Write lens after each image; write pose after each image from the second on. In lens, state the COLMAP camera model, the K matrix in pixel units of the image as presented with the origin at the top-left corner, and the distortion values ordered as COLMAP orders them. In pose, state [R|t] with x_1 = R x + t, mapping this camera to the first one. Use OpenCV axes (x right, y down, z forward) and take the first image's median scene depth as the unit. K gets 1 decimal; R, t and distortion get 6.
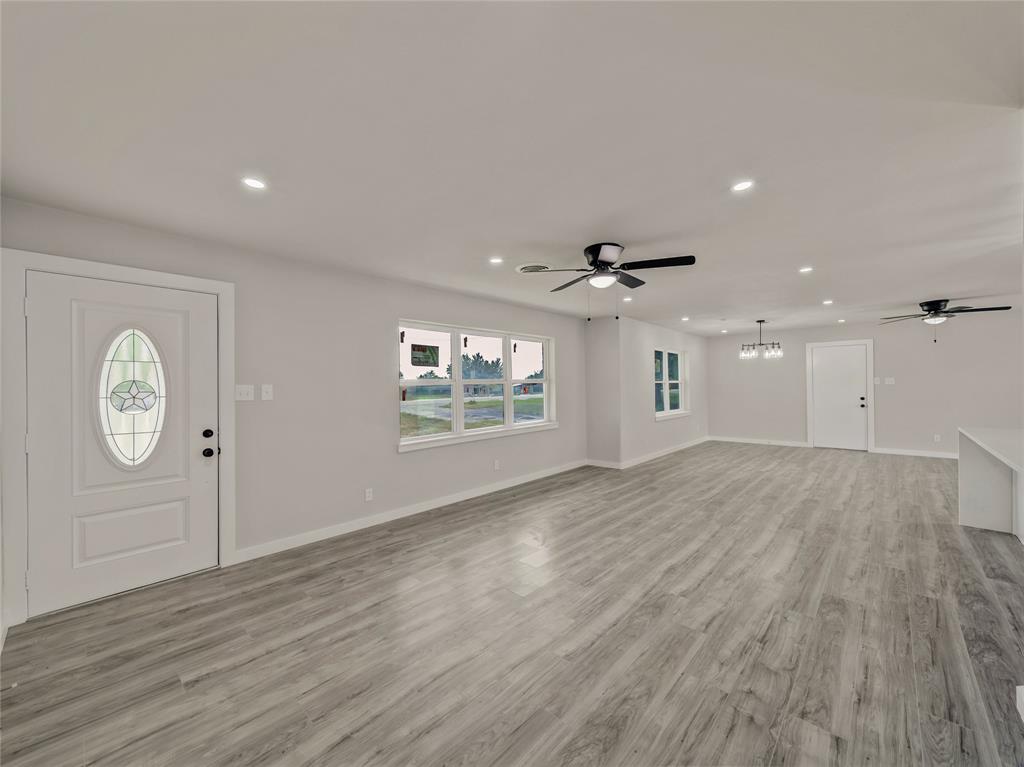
lens RADIAL K [[399.6, 0, 509.3], [0, 399.6, 384.1], [0, 0, 1]] dist [0.006319, -0.000757]
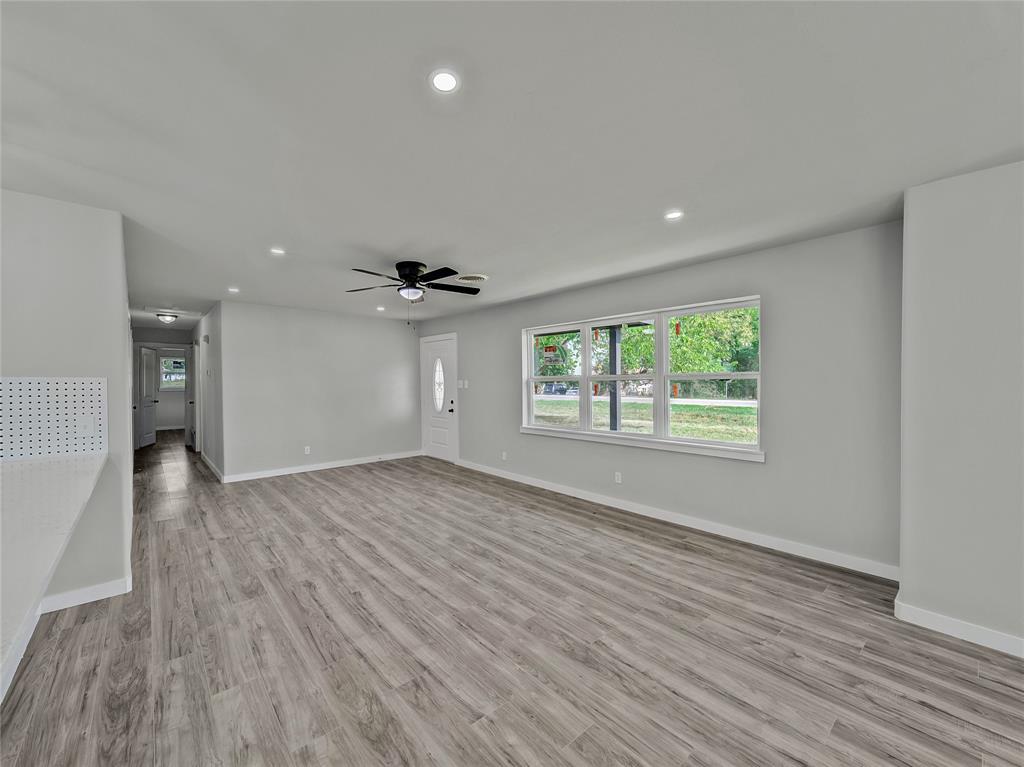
lens RADIAL K [[413.4, 0, 480.5], [0, 413.4, 386.3], [0, 0, 1]] dist [-0.000893, 0.000004]
pose [[-0.131171, 0.023771, -0.991075, 1.459918], [0.004767, 0.999716, 0.023348, -0.018360], [0.991348, -0.001662, -0.131247, 1.408936]]
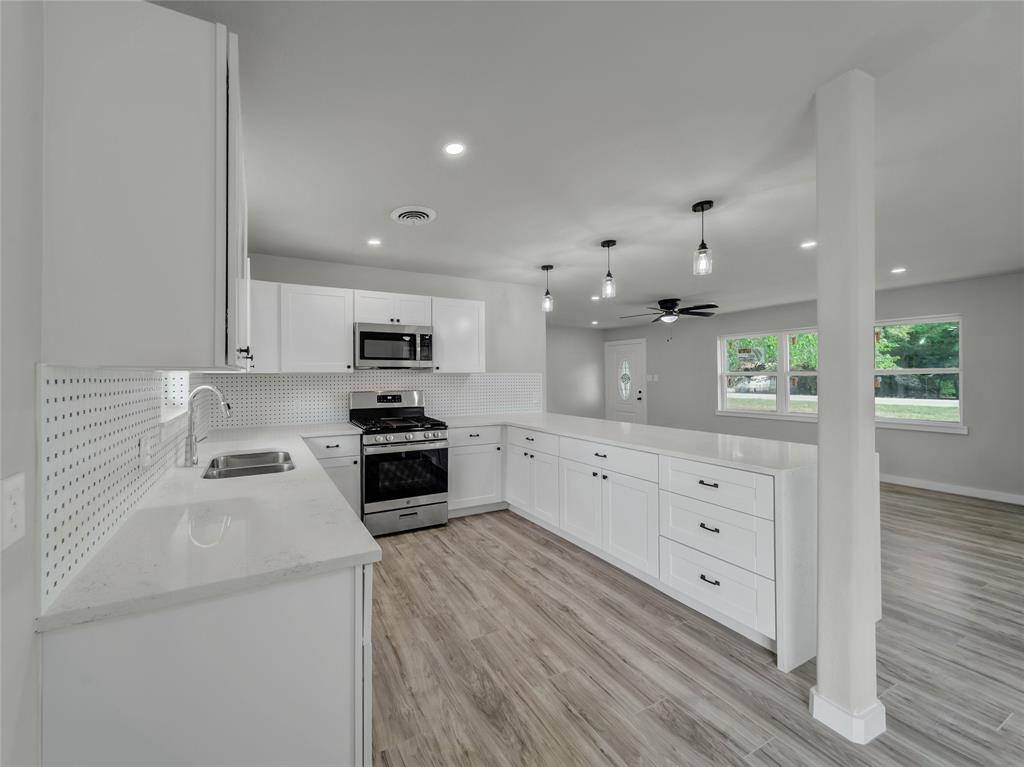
lens RADIAL K [[407.3, 0, 455.9], [0, 407.3, 374.4], [0, 0, 1]] dist [0.001095, 0.000150]
pose [[-0.364274, 0.005058, -0.931278, 2.372978], [0.006395, 0.999975, 0.002929, -0.021382], [0.931270, -0.004888, -0.364297, 0.803912]]
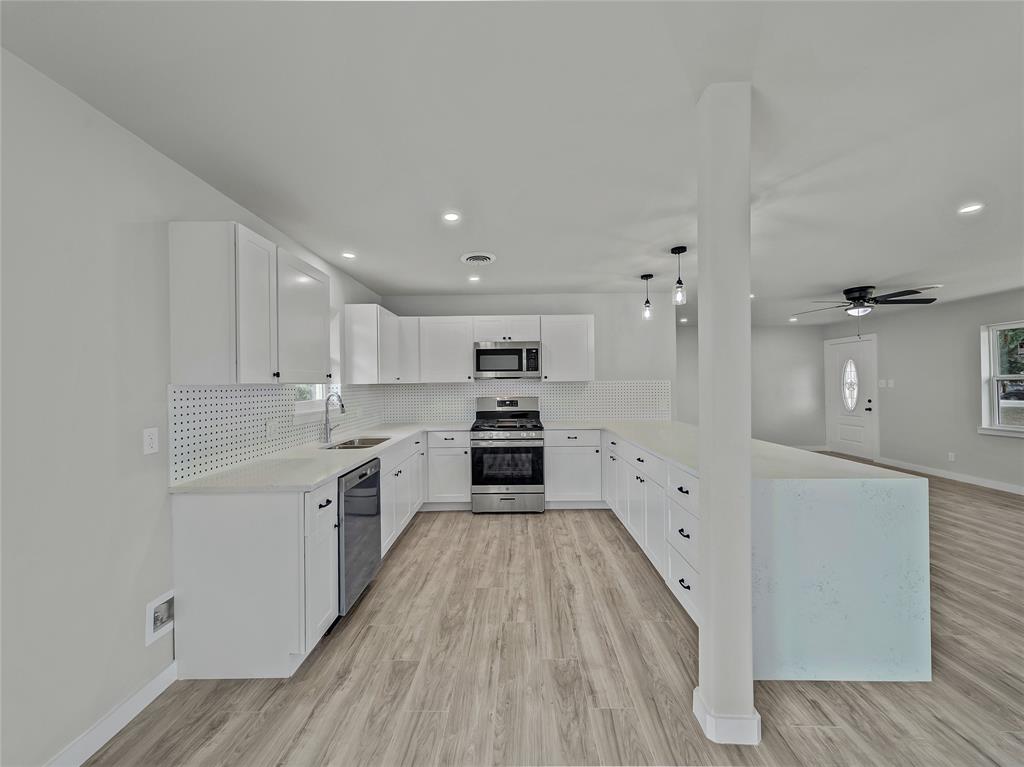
lens RADIAL K [[399.6, 0, 509.3], [0, 399.6, 384.1], [0, 0, 1]] dist [0.006319, -0.000757]
pose [[-0.742619, 0.017038, -0.669497, 2.257414], [0.017262, 0.999831, 0.006297, -0.024865], [0.669492, -0.006881, -0.742788, 1.280850]]
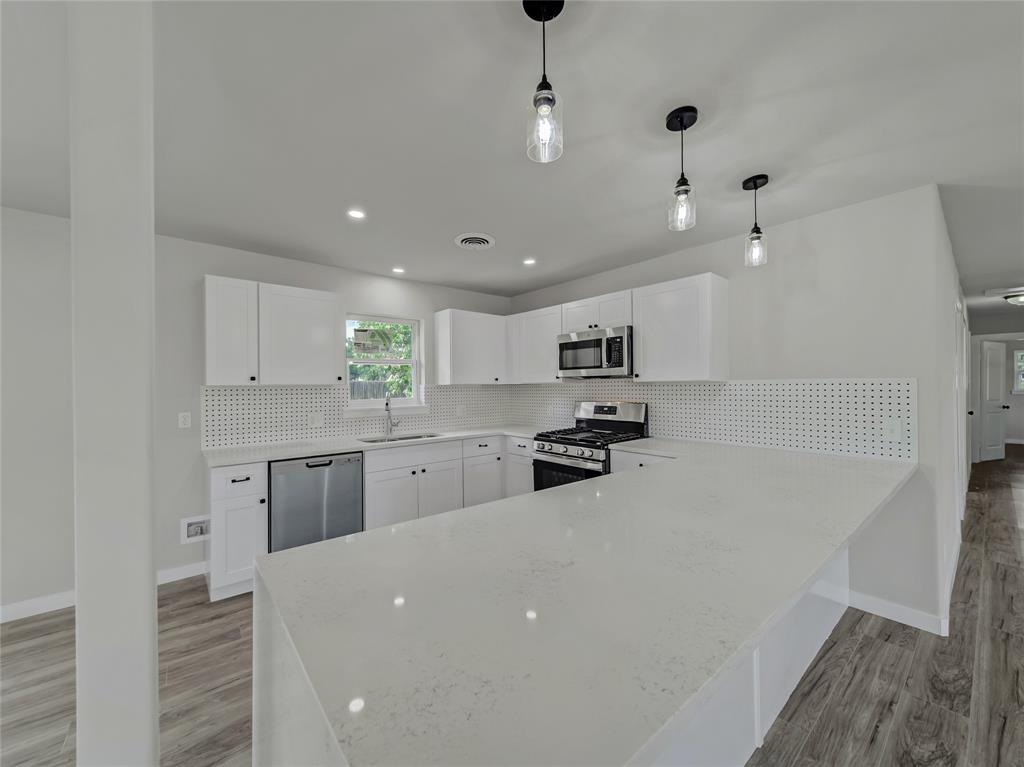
lens RADIAL K [[399.6, 0, 509.3], [0, 399.6, 384.1], [0, 0, 1]] dist [0.006319, -0.000757]
pose [[-0.992165, 0.016593, 0.123830, 1.361799], [0.016084, 0.999858, -0.005109, -0.016679], [-0.123898, -0.003078, -0.992290, 1.351296]]
